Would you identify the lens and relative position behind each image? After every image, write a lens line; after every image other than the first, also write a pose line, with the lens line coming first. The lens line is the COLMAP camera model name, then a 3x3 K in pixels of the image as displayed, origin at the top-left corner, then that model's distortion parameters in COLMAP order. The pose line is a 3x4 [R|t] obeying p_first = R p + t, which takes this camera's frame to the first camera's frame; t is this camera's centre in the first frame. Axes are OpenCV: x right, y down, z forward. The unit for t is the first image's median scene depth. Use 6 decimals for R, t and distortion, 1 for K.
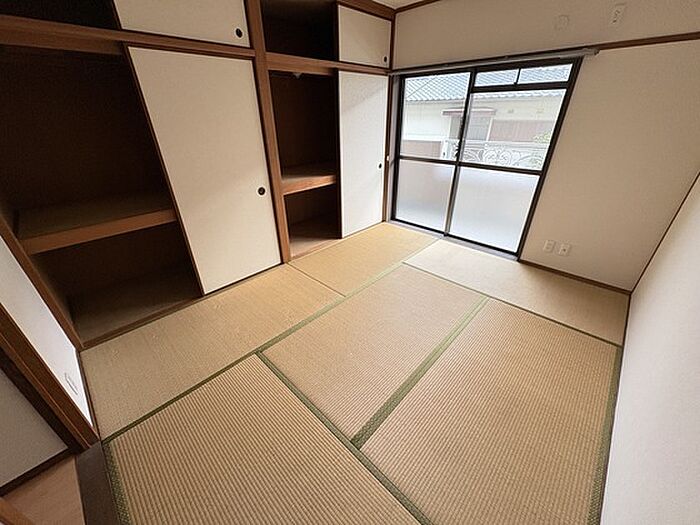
lens RADIAL K [[278.8, 0, 351.2], [0, 278.8, 263.8], [0, 0, 1]] dist [-0.001820, 0.000754]
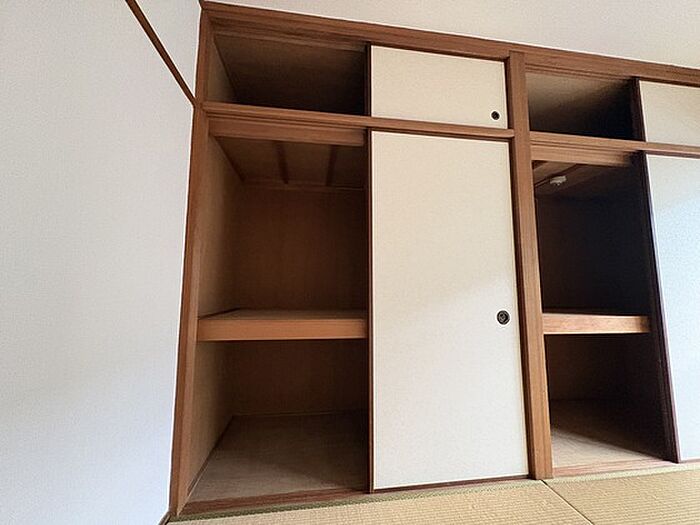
lens RADIAL K [[278.8, 0, 351.2], [0, 278.8, 259.6], [0, 0, 1]] dist [-0.001820, 0.000754]
pose [[0.775592, -0.066290, -0.627745, -0.192275], [-0.308743, 0.827562, -0.468849, 0.010519], [0.550577, 0.557447, 0.621383, 0.390088]]
